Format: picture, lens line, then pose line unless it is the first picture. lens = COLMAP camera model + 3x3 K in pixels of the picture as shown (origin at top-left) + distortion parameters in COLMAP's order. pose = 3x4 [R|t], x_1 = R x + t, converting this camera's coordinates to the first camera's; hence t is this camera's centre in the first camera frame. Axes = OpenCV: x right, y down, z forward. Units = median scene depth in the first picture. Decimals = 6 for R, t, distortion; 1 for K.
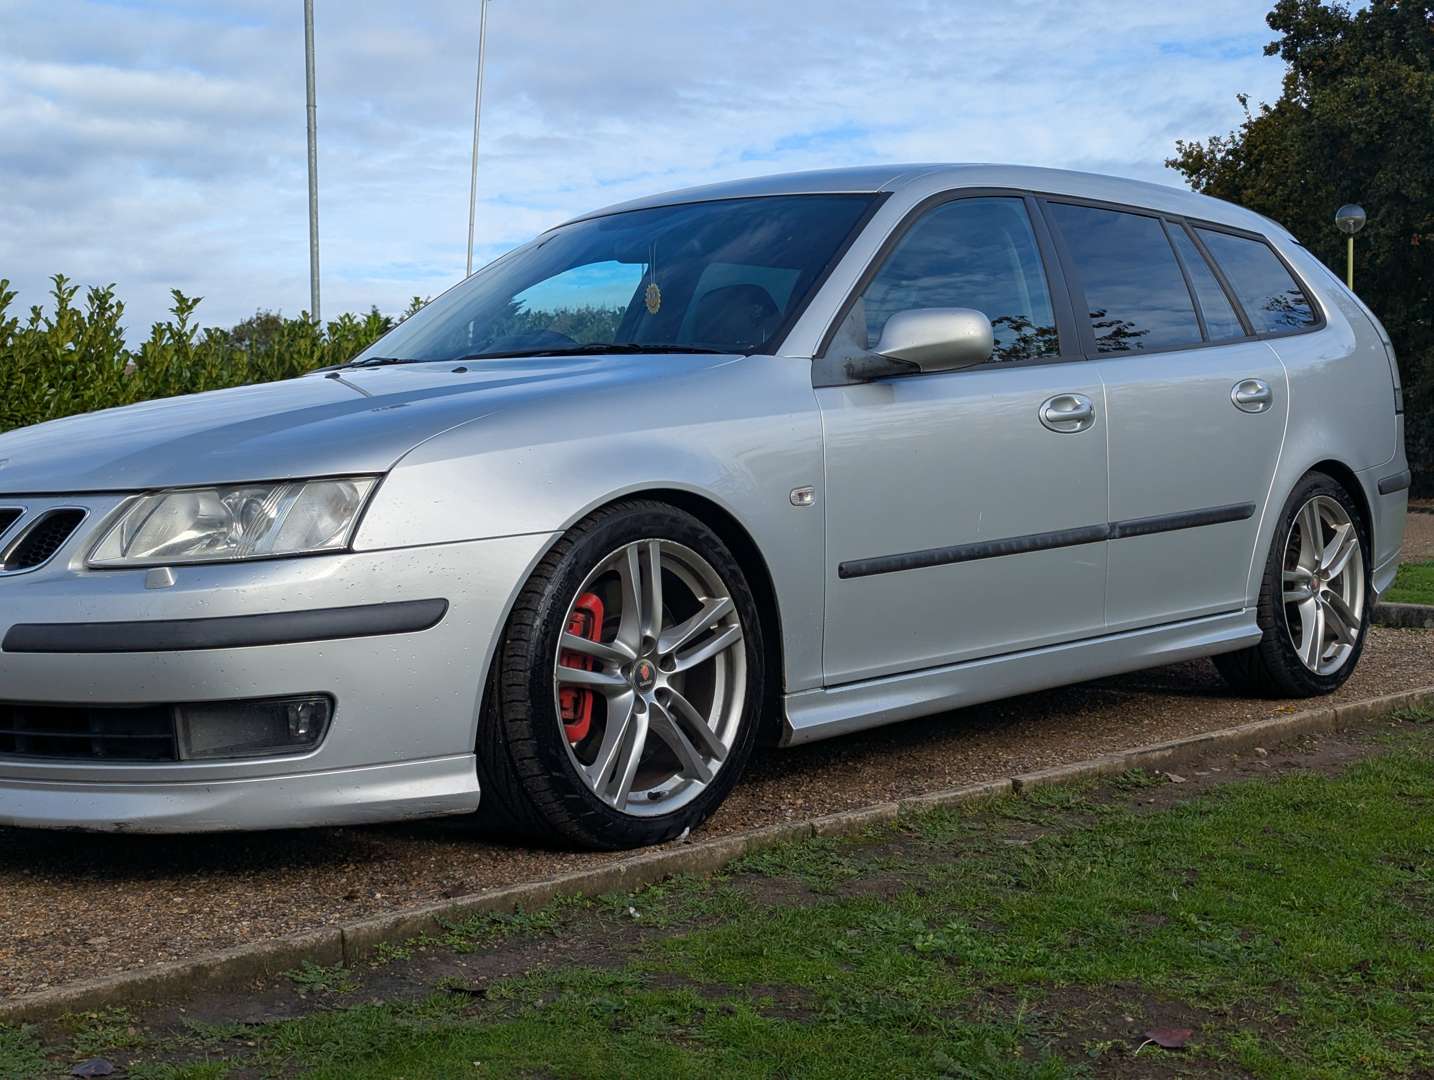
lens RADIAL K [[1936.8, 0, 709.1], [0, 1936.8, 533.3], [0, 0, 1]] dist [0.104628, -0.268301]
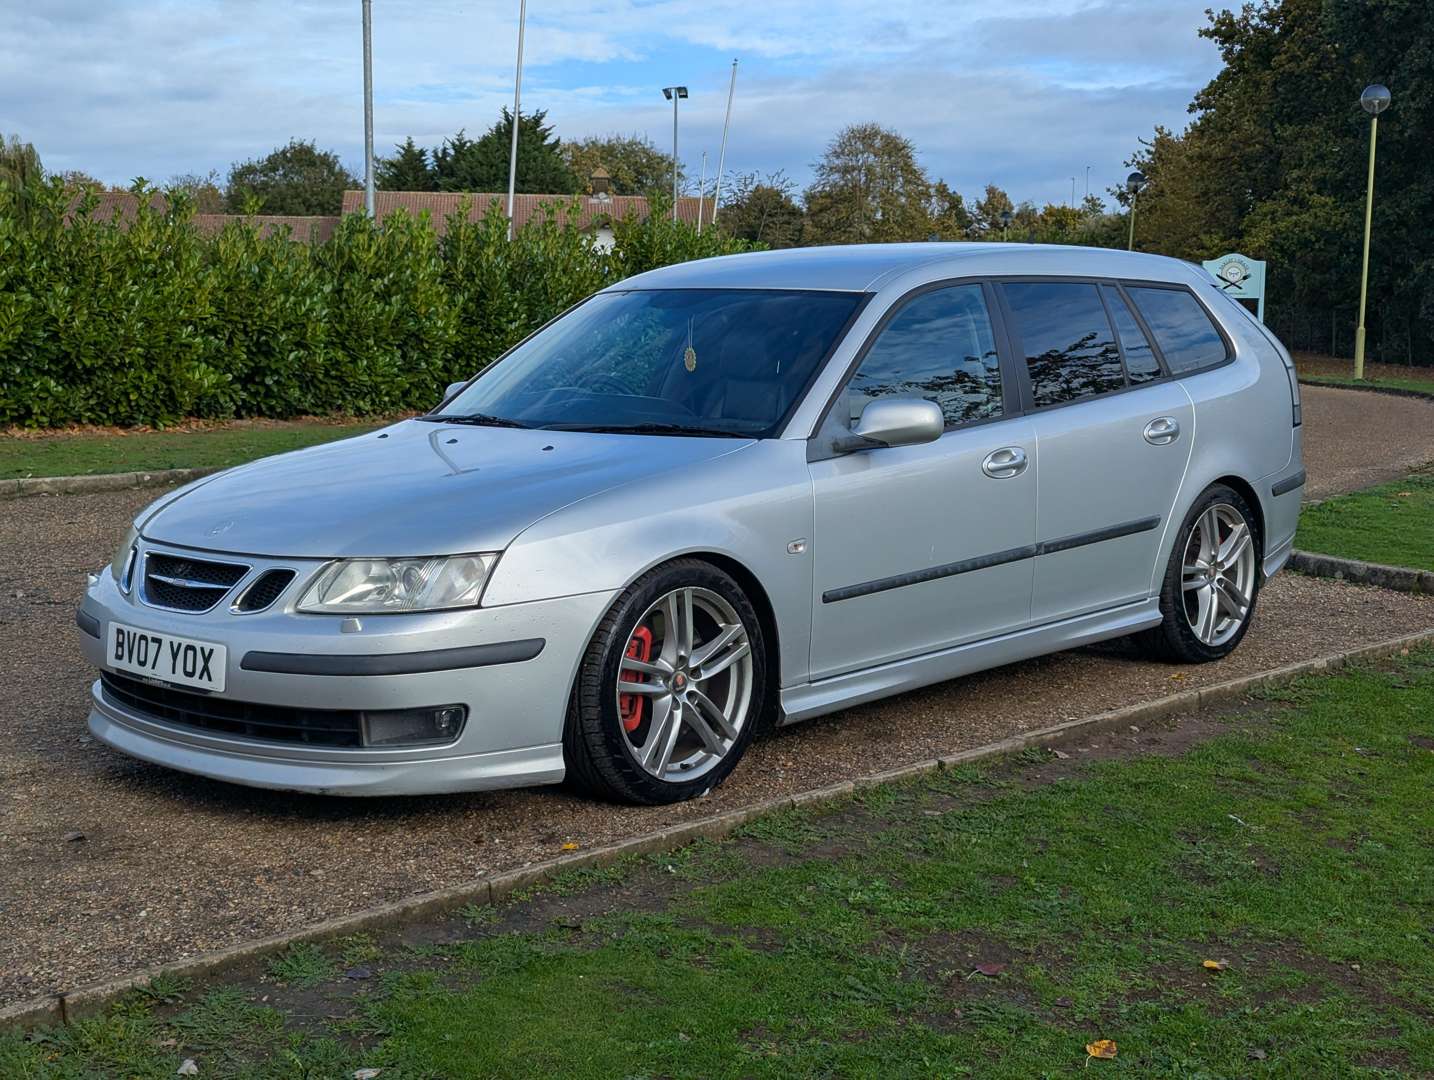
lens RADIAL K [[1936.8, 0, 709.1], [0, 1936.8, 533.3], [0, 0, 1]] dist [0.104628, -0.268301]
pose [[0.999672, 0.021471, -0.013984, 0.005886], [-0.020209, 0.996185, 0.084892, -0.160884], [0.015753, -0.084581, 0.996292, -0.409544]]
